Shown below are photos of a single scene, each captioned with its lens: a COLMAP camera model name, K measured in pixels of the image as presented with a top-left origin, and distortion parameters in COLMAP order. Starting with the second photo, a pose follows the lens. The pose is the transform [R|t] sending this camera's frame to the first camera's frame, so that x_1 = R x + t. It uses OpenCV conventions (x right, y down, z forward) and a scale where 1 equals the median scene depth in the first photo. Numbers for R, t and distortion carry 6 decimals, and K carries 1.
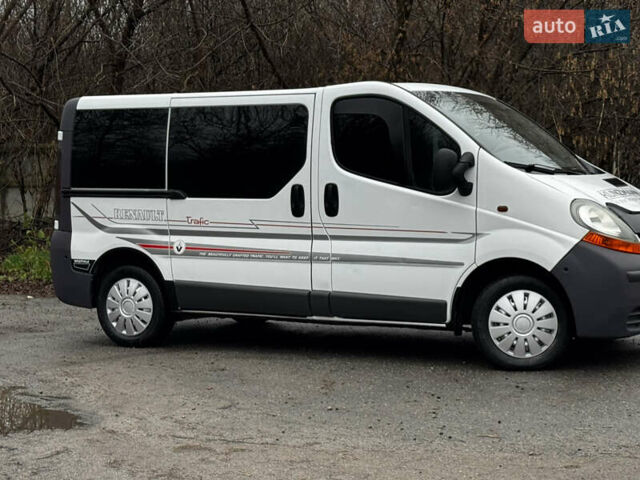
lens RADIAL K [[1324.6, 0, 320.0], [0, 1324.6, 240.0], [0, 0, 1]] dist [0.103080, 0.293110]
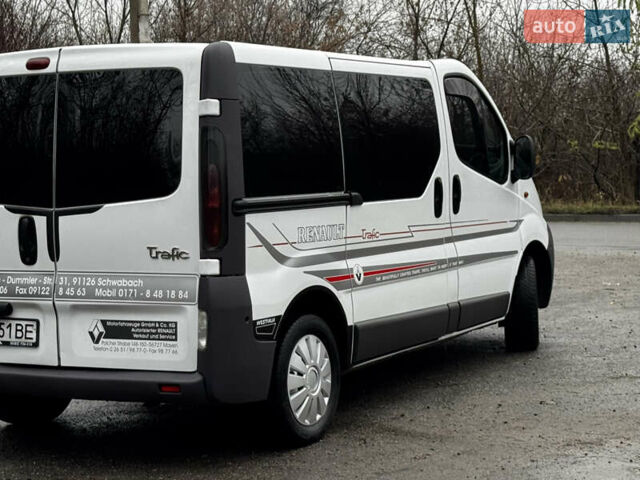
lens RADIAL K [[1390.6, 0, 320.0], [0, 1390.6, 240.0], [0, 0, 1]] dist [0.112788, 0.157602]
pose [[-0.013163, -0.052960, 0.998510, -0.877362], [0.087717, 0.994685, 0.053914, -0.056392], [-0.996058, 0.088296, -0.008448, 1.081292]]
